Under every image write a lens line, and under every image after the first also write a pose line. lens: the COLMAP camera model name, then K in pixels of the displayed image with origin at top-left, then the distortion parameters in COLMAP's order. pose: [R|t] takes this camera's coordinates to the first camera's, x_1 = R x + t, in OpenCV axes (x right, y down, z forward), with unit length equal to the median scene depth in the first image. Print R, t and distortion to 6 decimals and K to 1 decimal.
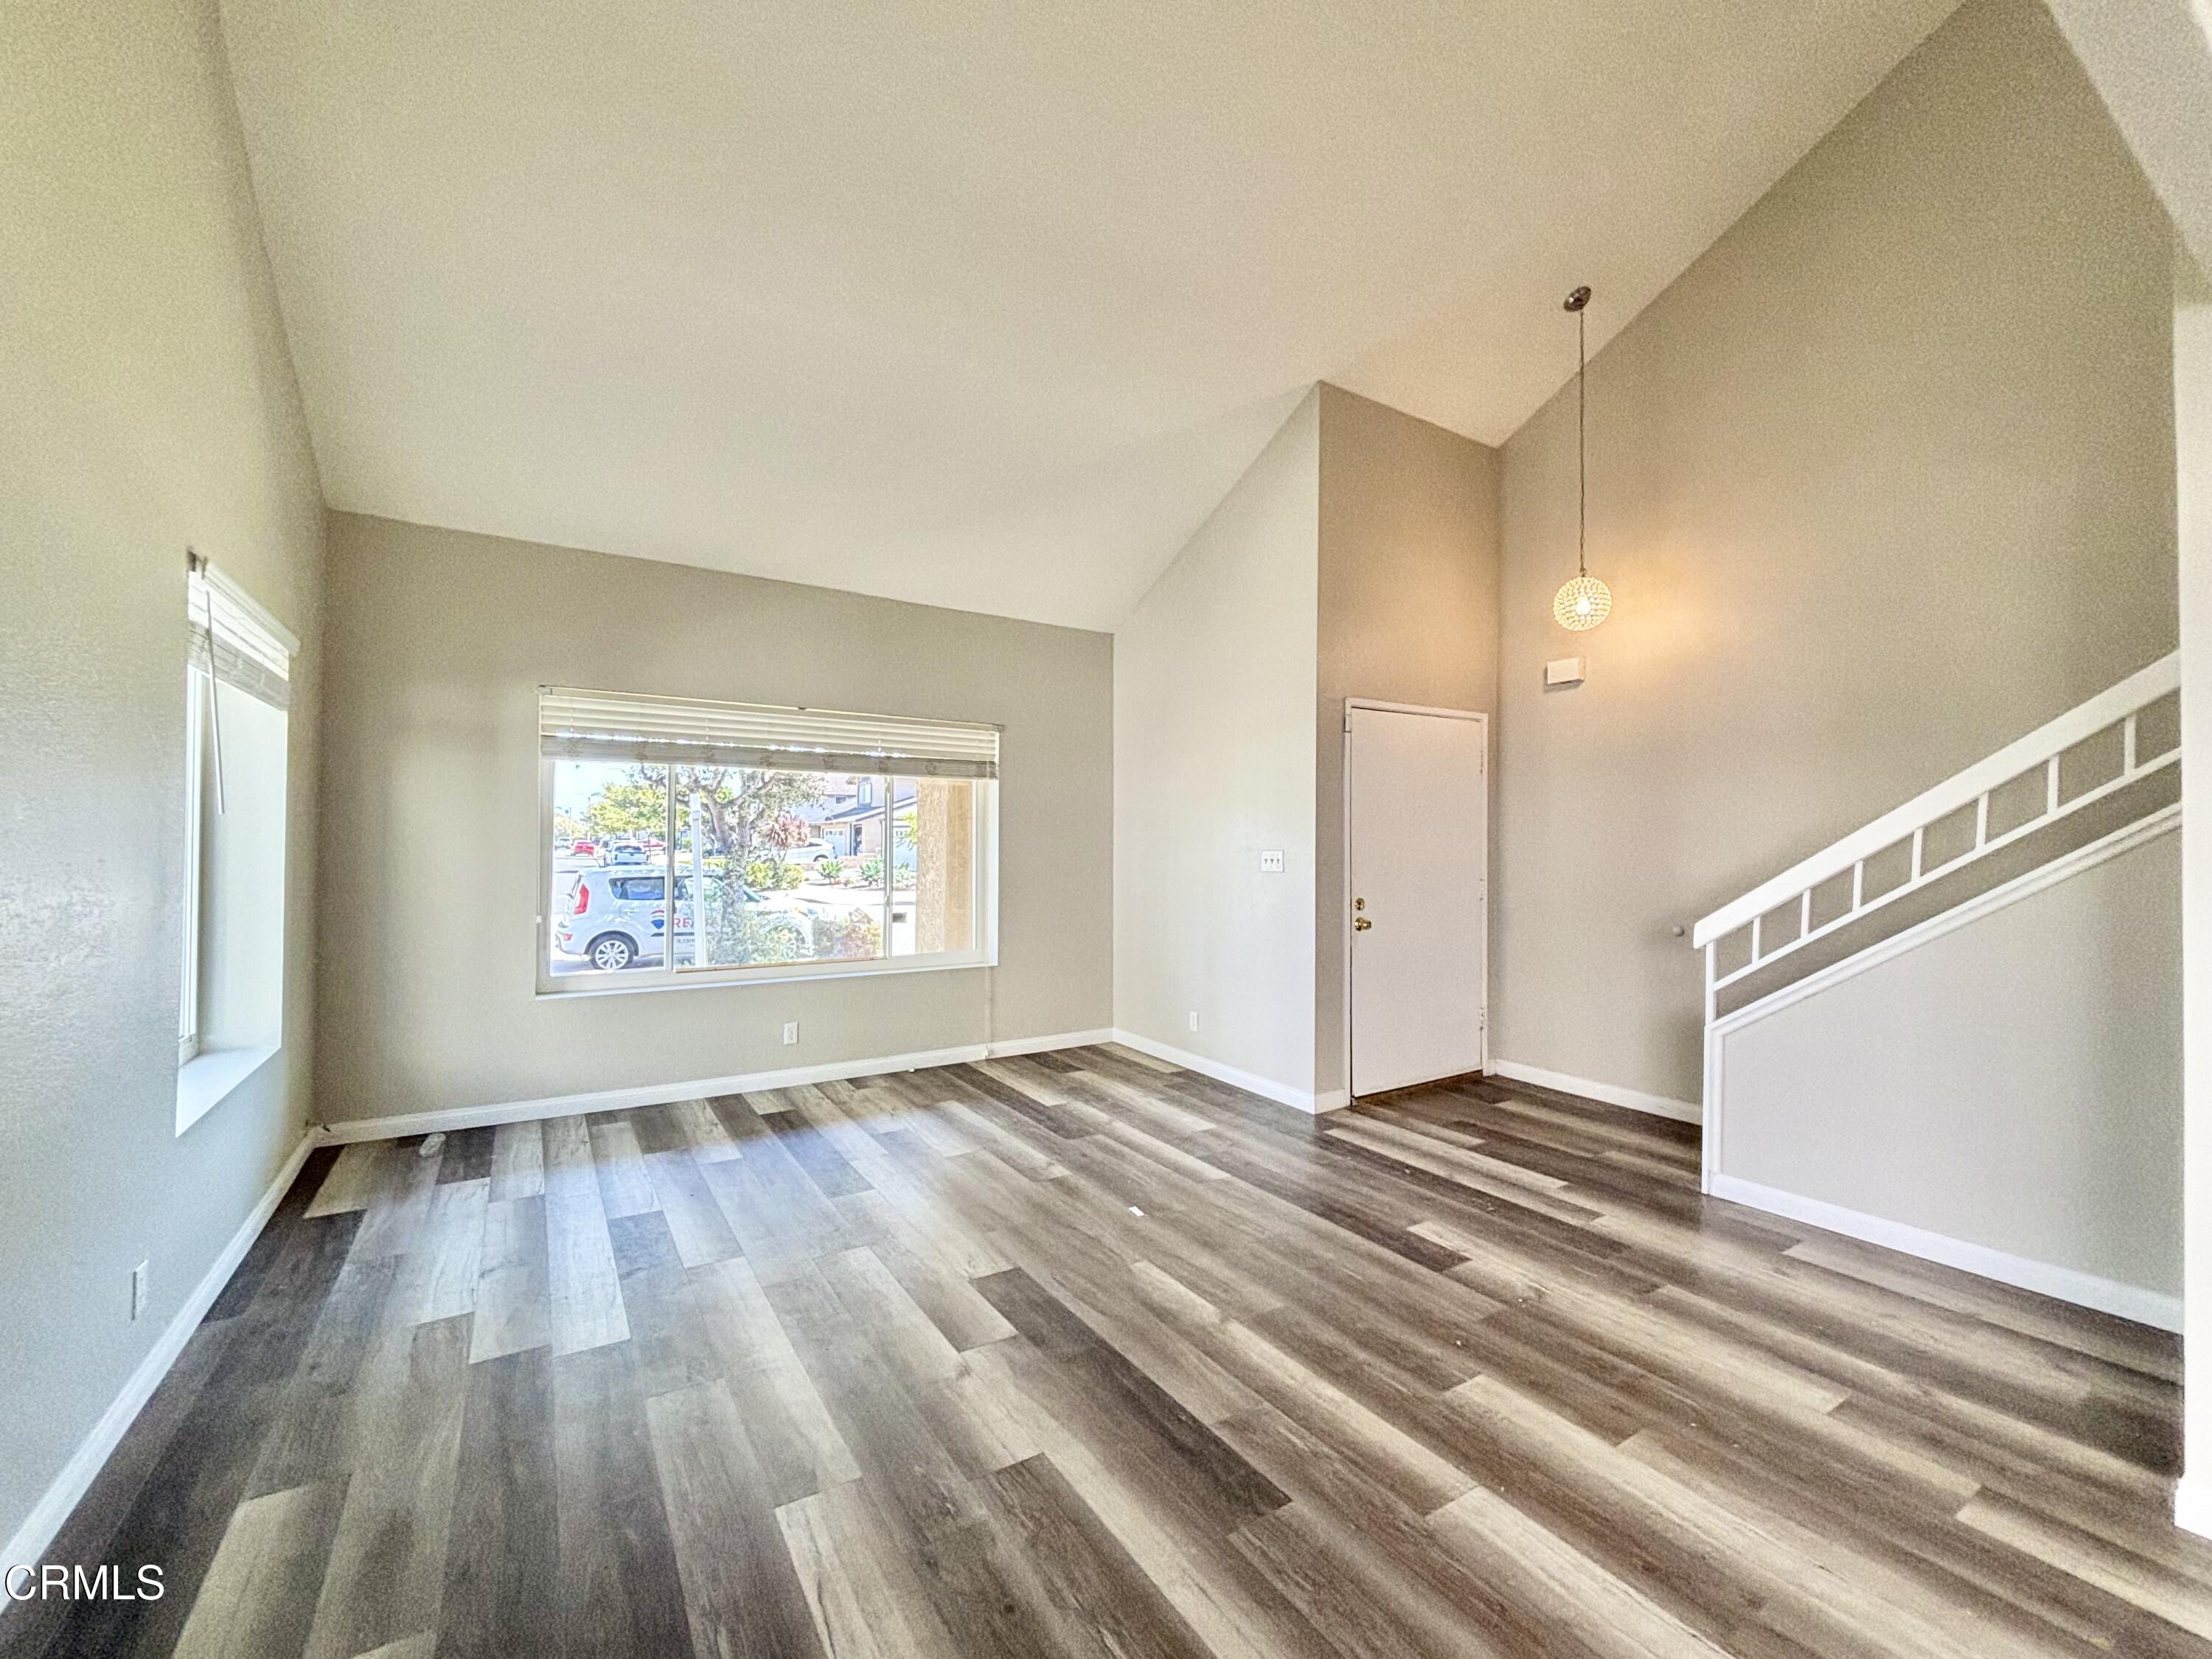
lens RADIAL K [[914.4, 0, 1104.2], [0, 914.4, 824.2], [0, 0, 1]] dist [0.010107, -0.000240]
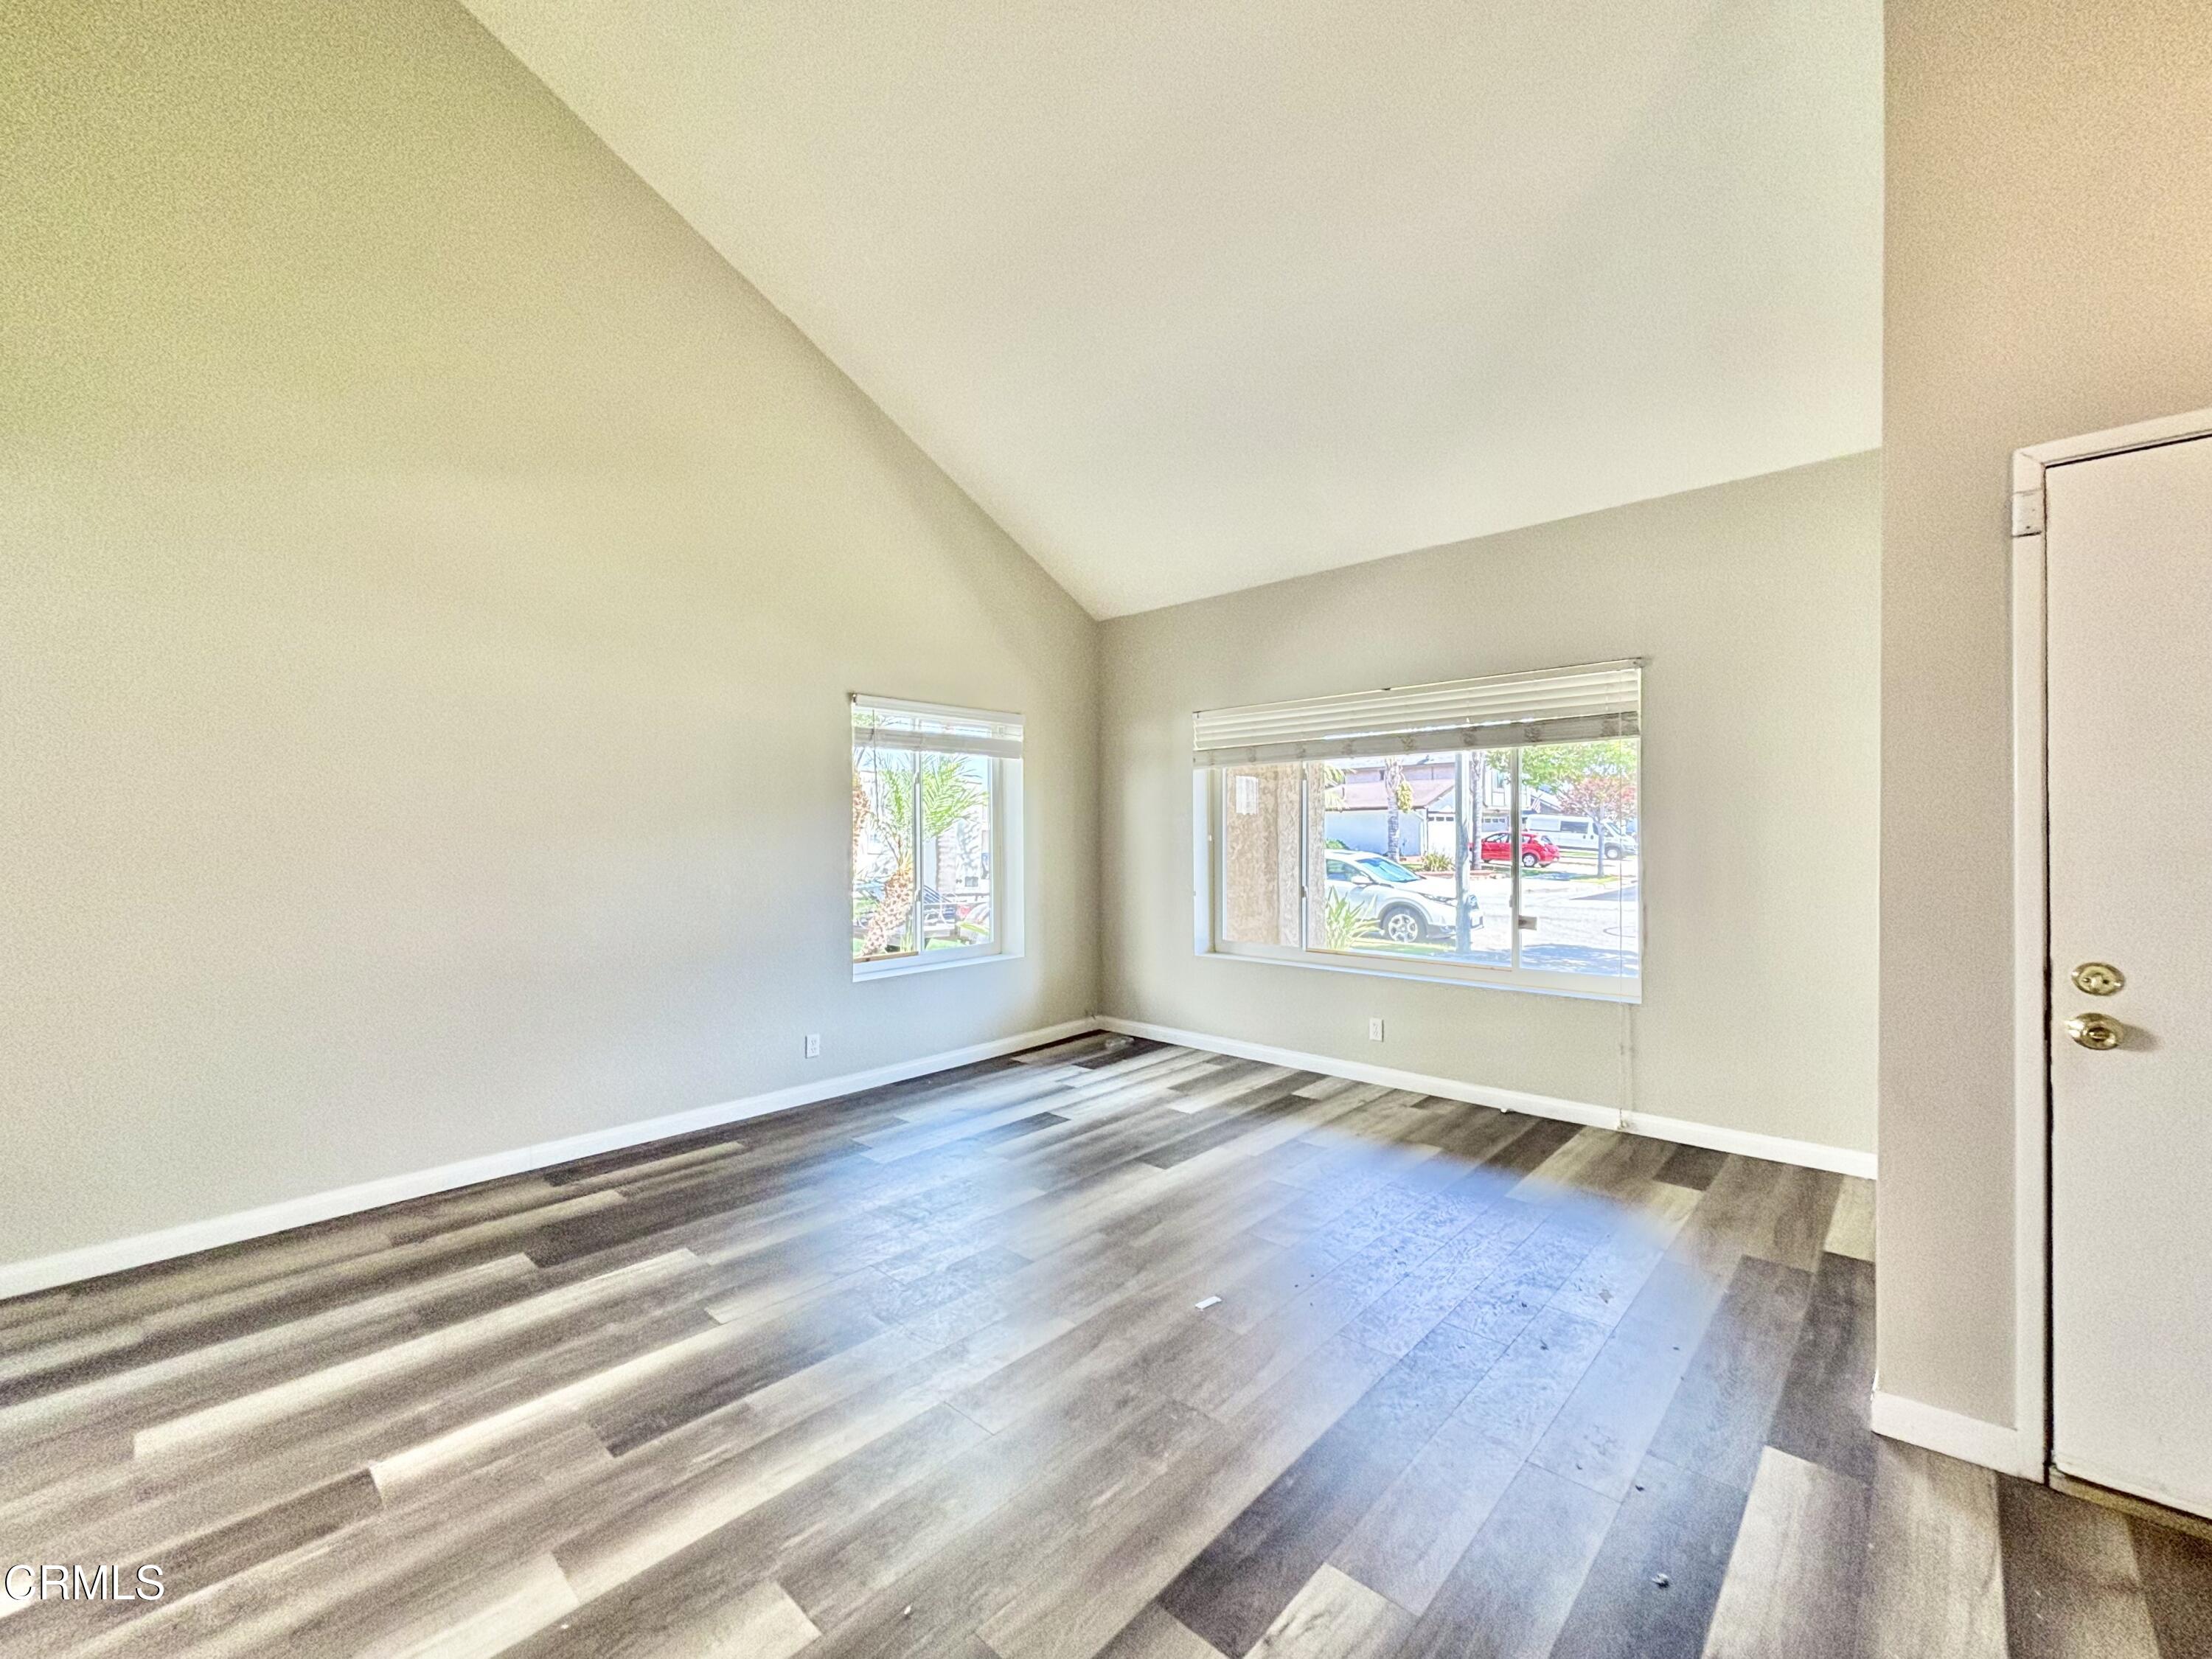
lens RADIAL K [[914.4, 0, 1104.2], [0, 914.4, 824.2], [0, 0, 1]] dist [0.010107, -0.000240]
pose [[0.255303, -0.018997, -0.966674, 0.594300], [0.032655, 0.999406, -0.011015, 0.016184], [0.966310, -0.028755, 0.255772, 0.554876]]
